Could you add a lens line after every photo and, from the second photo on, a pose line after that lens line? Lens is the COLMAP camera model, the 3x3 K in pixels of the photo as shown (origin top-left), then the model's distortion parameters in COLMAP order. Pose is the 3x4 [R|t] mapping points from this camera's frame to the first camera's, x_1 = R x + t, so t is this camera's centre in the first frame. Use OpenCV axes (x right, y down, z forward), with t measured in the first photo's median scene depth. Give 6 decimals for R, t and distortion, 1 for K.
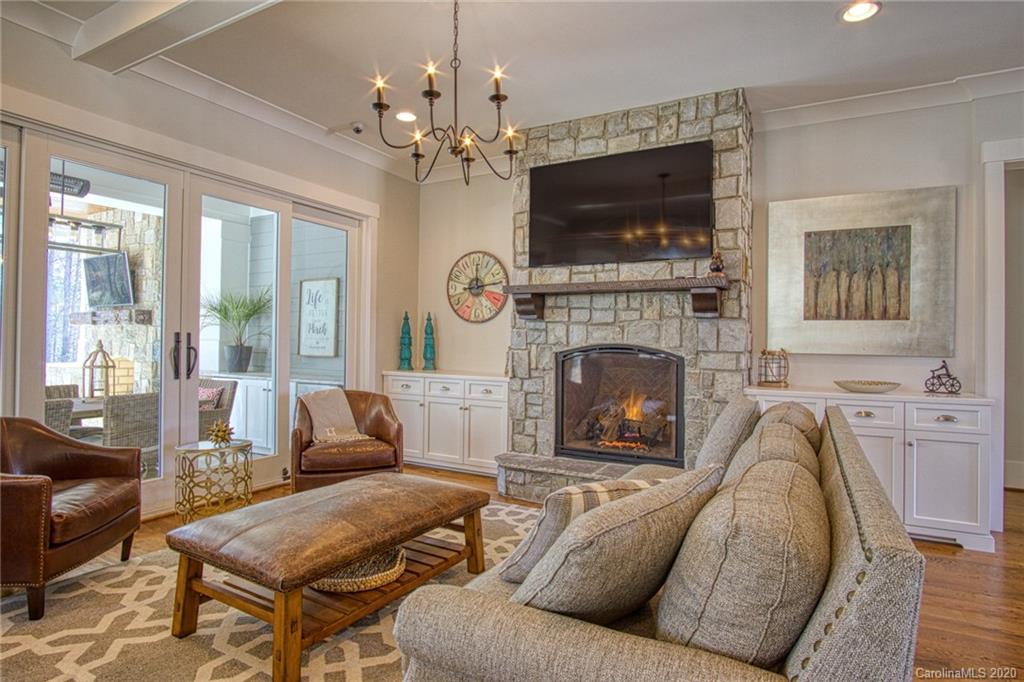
lens RADIAL K [[546.6, 0, 511.3], [0, 546.6, 336.5], [0, 0, 1]] dist [-0.027946, 0.003224]
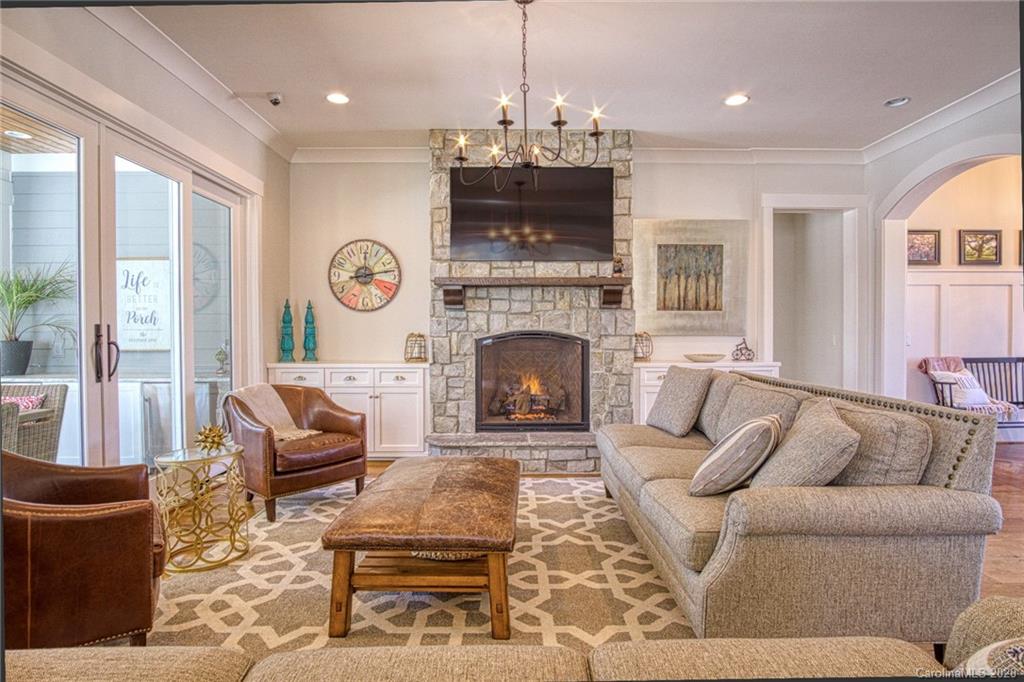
lens RADIAL K [[546.6, 0, 512.5], [0, 546.6, 337.2], [0, 0, 1]] dist [-0.027946, 0.003224]
pose [[0.873948, -0.021132, 0.485559, -0.414722], [0.008229, 0.999554, 0.028691, -0.005940], [-0.485949, -0.021078, 0.873733, -0.001271]]
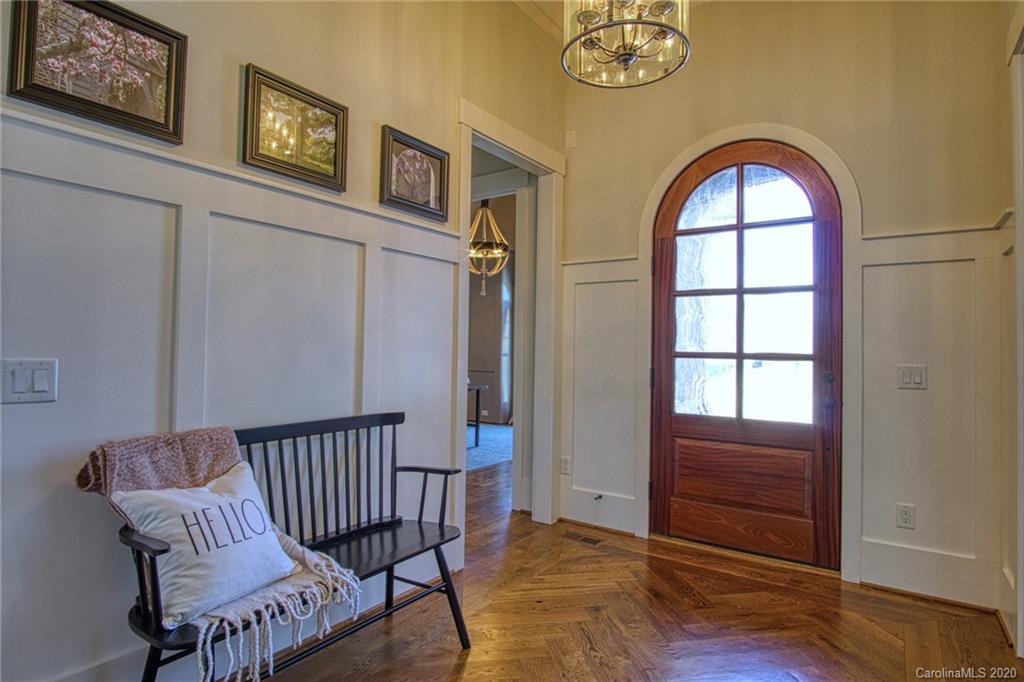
lens RADIAL K [[546.6, 0, 513.3], [0, 546.6, 341.6], [0, 0, 1]] dist [-0.027946, 0.003224]
pose [[0.109761, 0.005937, 0.993940, 0.691671], [-0.024658, 0.999691, -0.003248, 0.012939], [-0.993652, -0.024152, 0.109873, 0.316701]]
